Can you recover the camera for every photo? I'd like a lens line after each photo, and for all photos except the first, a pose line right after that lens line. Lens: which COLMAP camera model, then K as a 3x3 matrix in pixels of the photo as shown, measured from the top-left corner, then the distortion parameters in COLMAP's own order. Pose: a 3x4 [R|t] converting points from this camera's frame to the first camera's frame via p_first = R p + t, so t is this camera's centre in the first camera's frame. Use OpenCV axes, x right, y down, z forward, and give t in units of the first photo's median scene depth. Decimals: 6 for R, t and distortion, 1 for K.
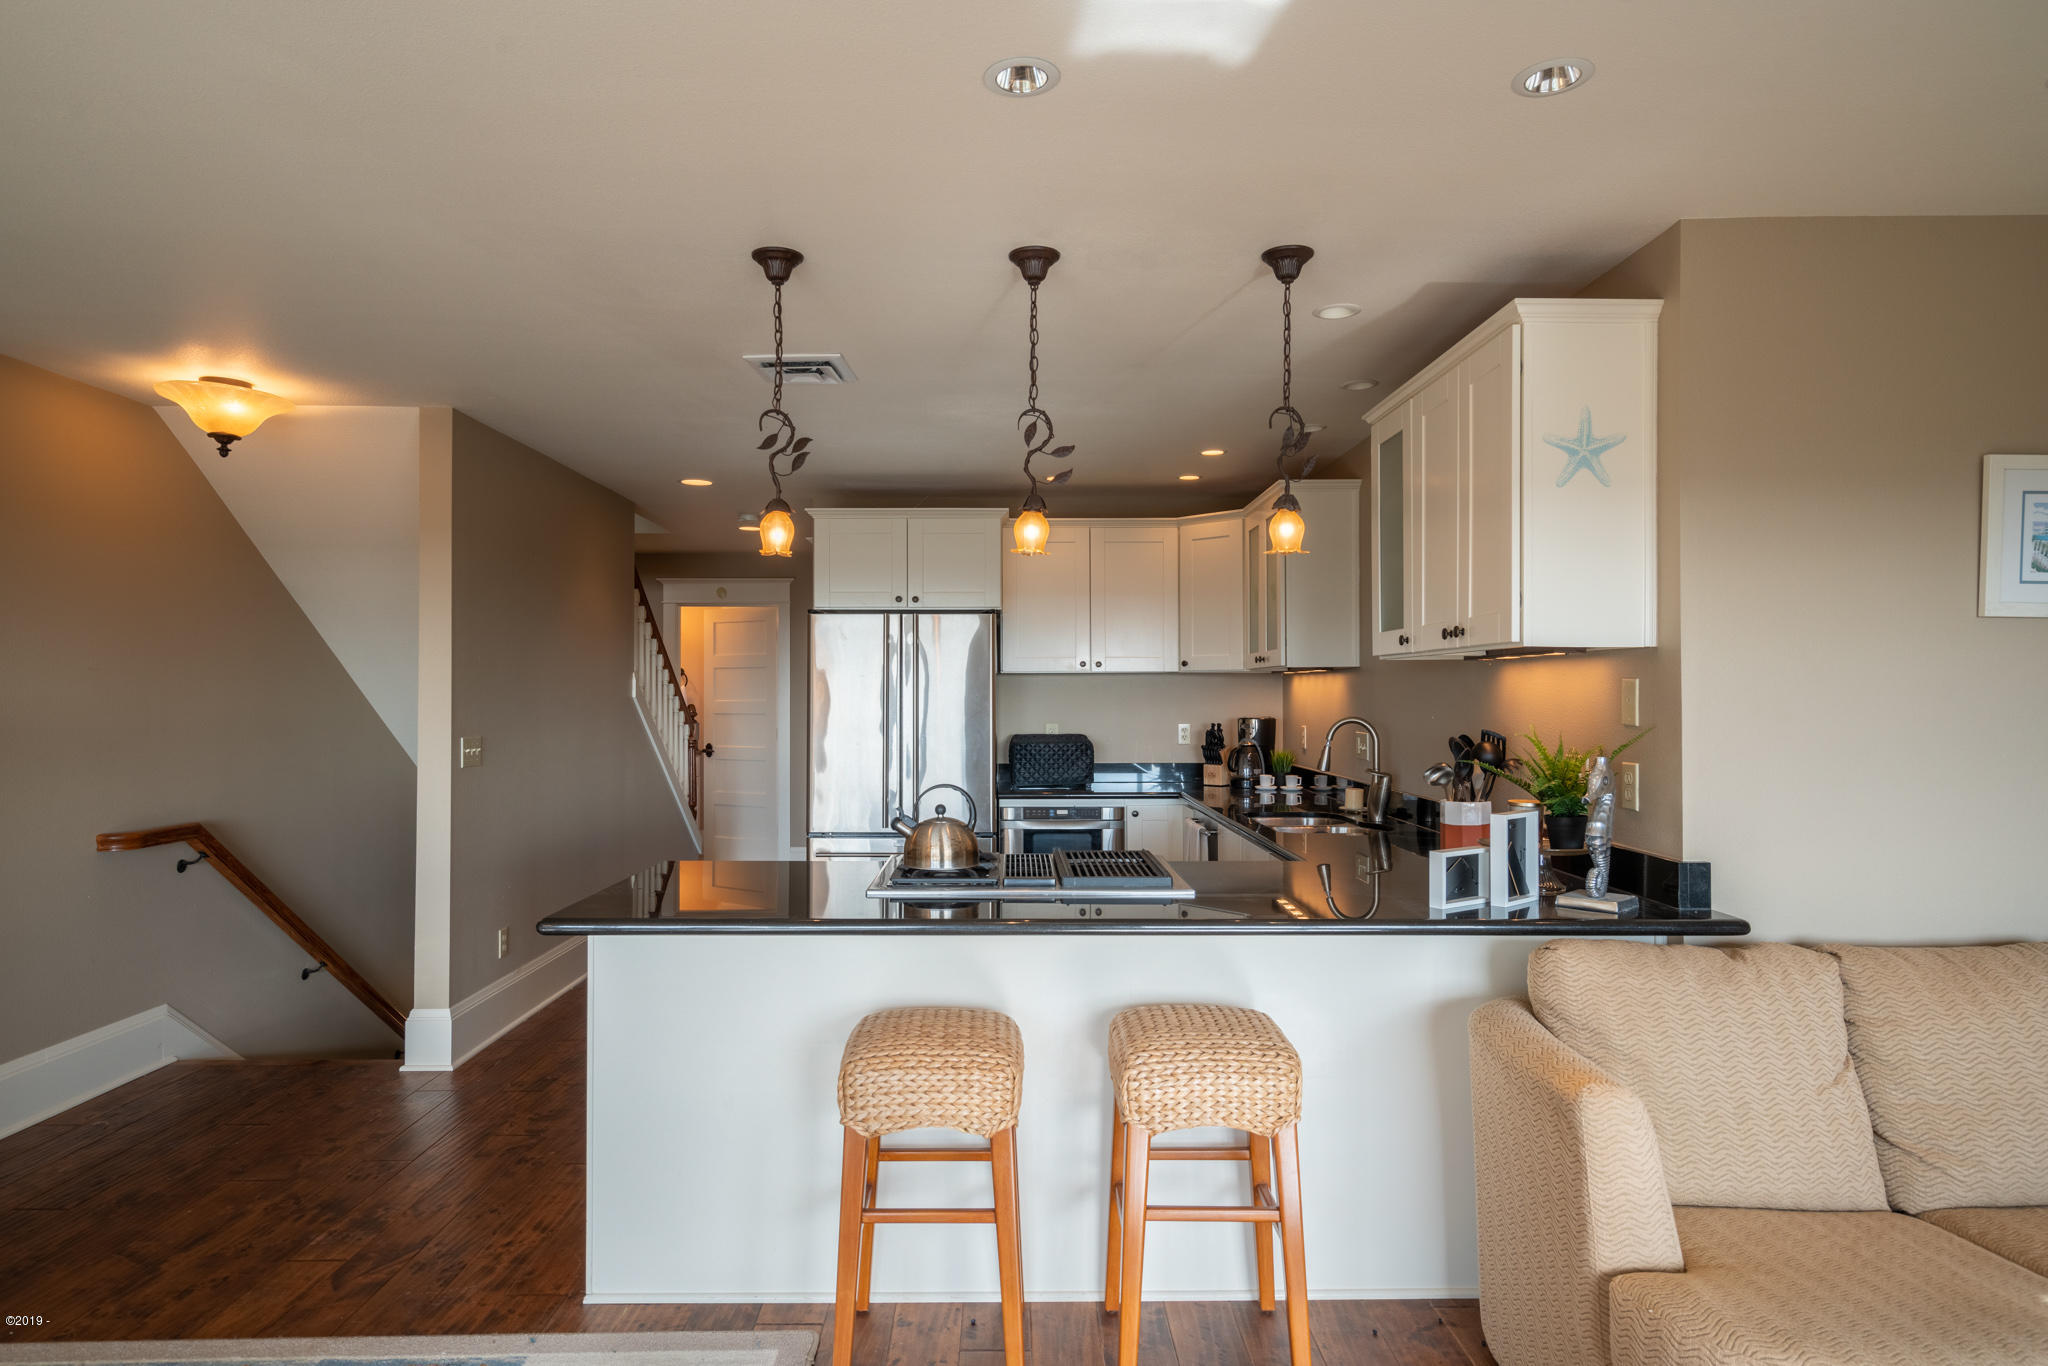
lens RADIAL K [[1195.7, 0, 1016.8], [0, 1195.7, 687.7], [0, 0, 1]] dist [0.002984, 0.000779]
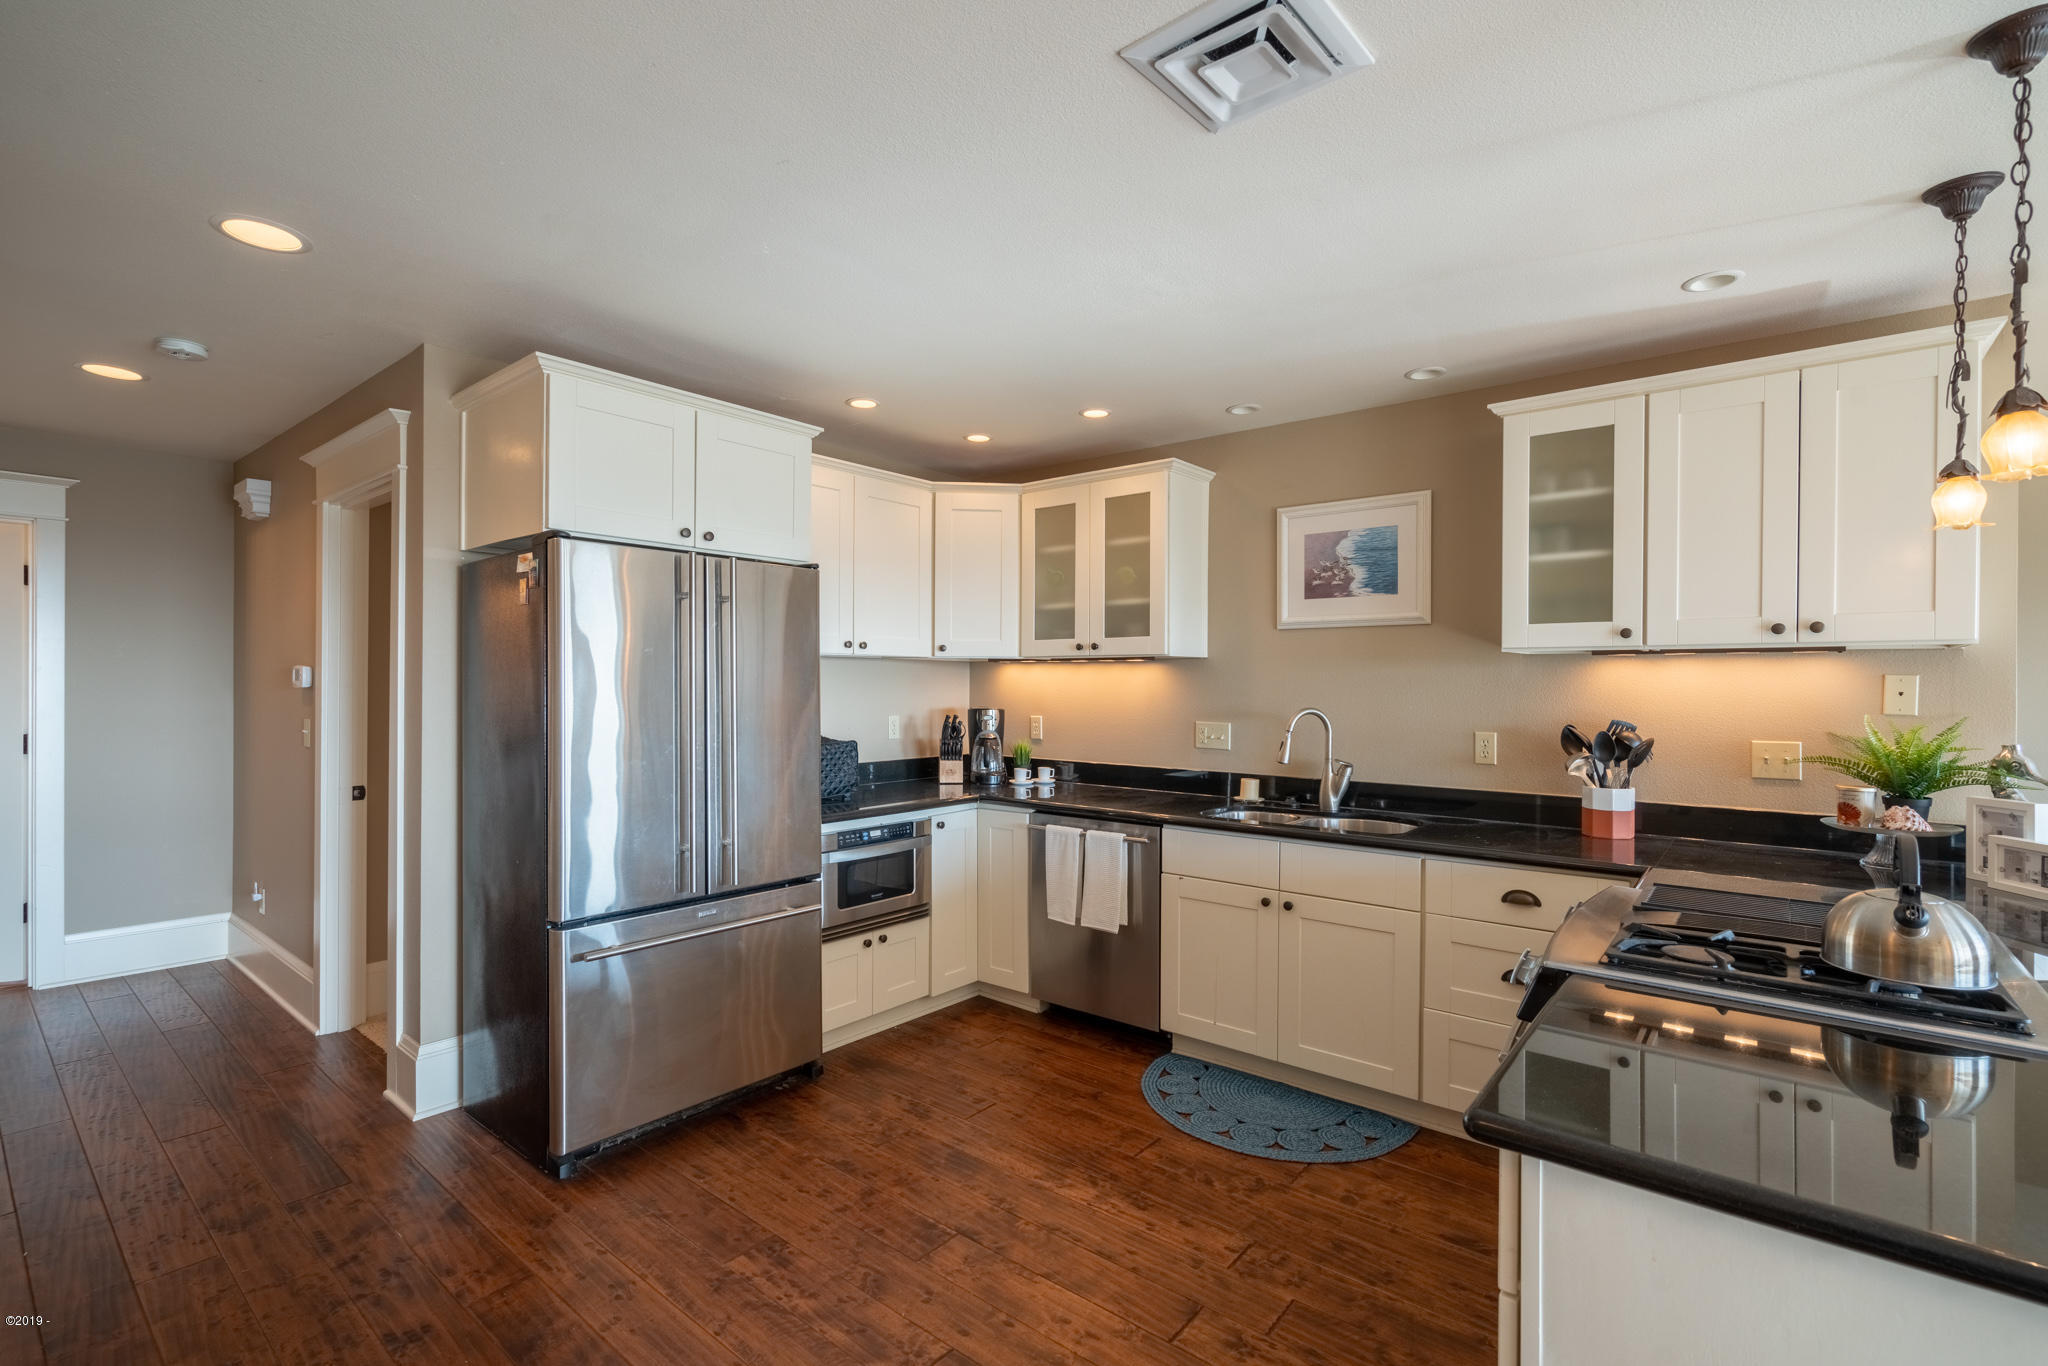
lens RADIAL K [[926.8, 0, 1028.8], [0, 926.8, 678.0], [0, 0, 1]] dist [-0.003312, 0.000555]
pose [[0.647322, 0.010076, 0.762150, -0.350404], [-0.012440, 0.999919, -0.002654, 0.003005], [-0.762115, -0.007763, 0.647395, 0.521019]]
